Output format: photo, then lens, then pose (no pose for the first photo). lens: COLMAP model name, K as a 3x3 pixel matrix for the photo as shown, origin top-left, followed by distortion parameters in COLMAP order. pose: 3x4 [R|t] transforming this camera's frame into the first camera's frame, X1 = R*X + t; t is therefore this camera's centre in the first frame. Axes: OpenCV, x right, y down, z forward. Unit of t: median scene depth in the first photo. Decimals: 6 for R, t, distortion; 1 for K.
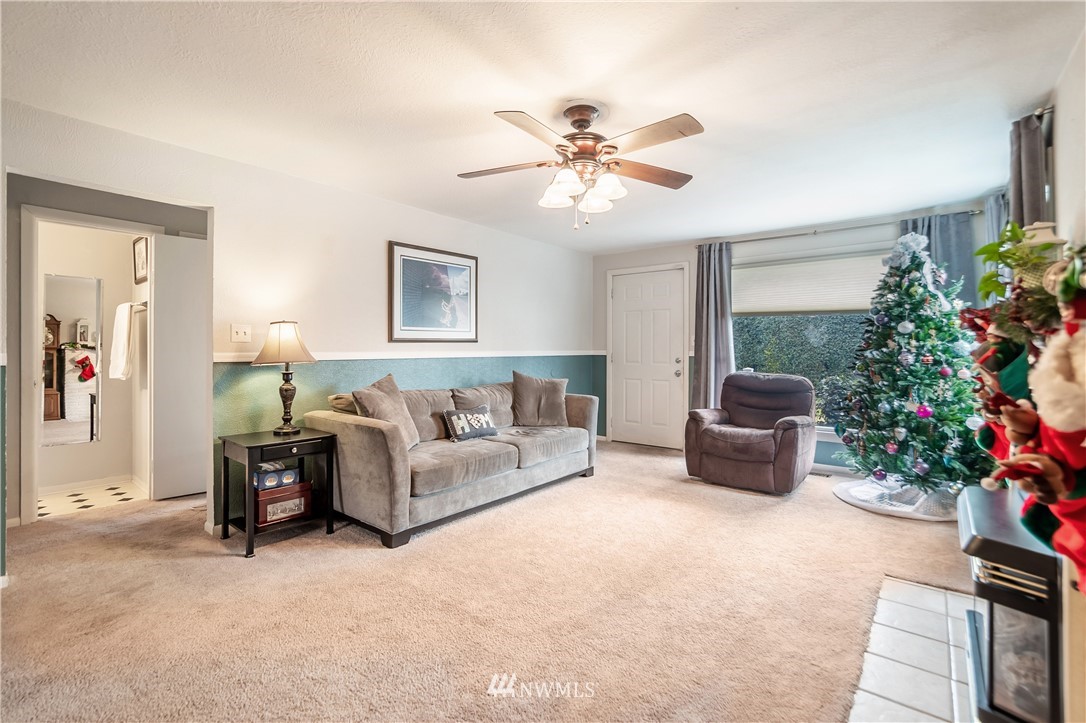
lens RADIAL K [[492.1, 0, 541.7], [0, 492.1, 353.0], [0, 0, 1]] dist [-0.028309, 0.011881]
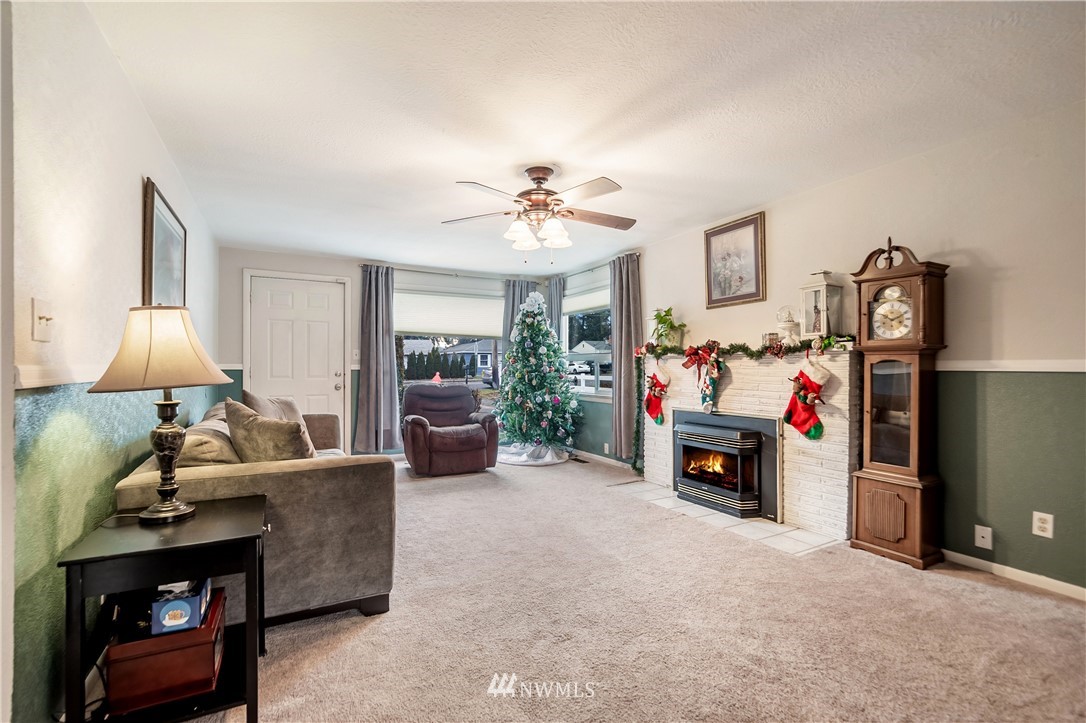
lens RADIAL K [[490.8, 0, 541.2], [0, 490.8, 367.9], [0, 0, 1]] dist [-0.045016, 0.012016]
pose [[0.360226, -0.004557, 0.932854, -0.773322], [0.005084, 0.999983, 0.002921, 0.003179], [-0.932851, 0.003691, 0.360243, 0.395078]]
